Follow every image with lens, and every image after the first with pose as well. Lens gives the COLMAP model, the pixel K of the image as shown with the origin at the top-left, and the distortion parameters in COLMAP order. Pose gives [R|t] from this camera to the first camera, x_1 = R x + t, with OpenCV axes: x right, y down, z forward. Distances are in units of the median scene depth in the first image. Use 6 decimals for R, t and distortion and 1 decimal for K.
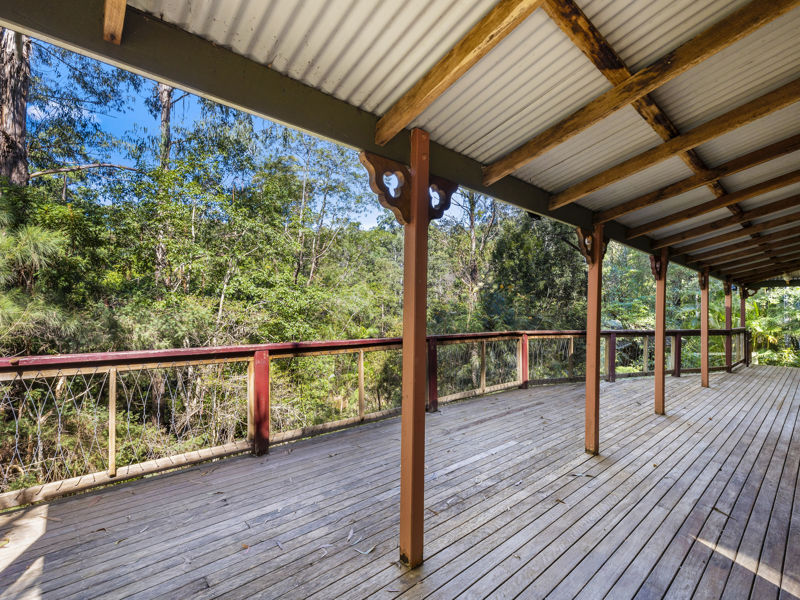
lens RADIAL K [[376.5, 0, 399.7], [0, 376.5, 302.4], [0, 0, 1]] dist [0.000993, 0.000424]
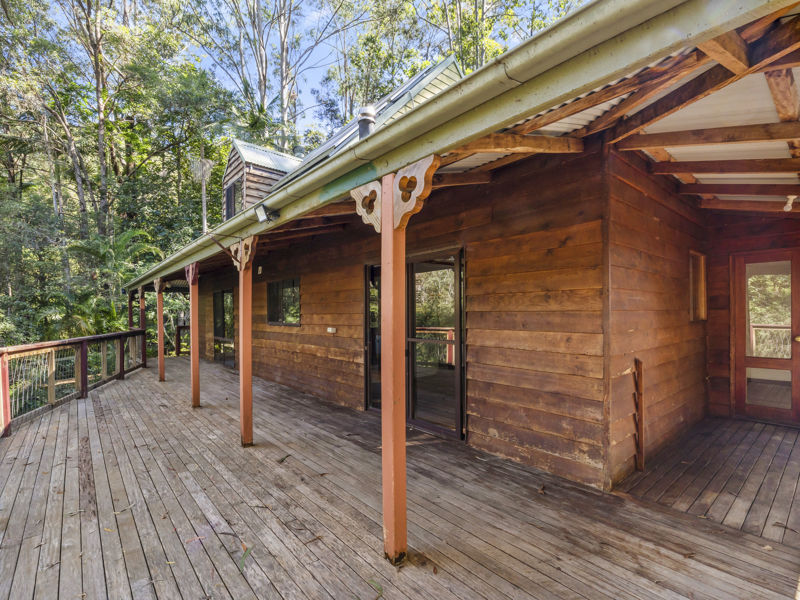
lens RADIAL K [[376.5, 0, 399.3], [0, 376.5, 305.3], [0, 0, 1]] dist [0.000993, 0.000424]
pose [[0.020049, 0.006456, 0.999778, -0.504828], [-0.007958, 0.999949, -0.006298, 0.000883], [-0.999767, -0.007830, 0.020099, 0.492008]]
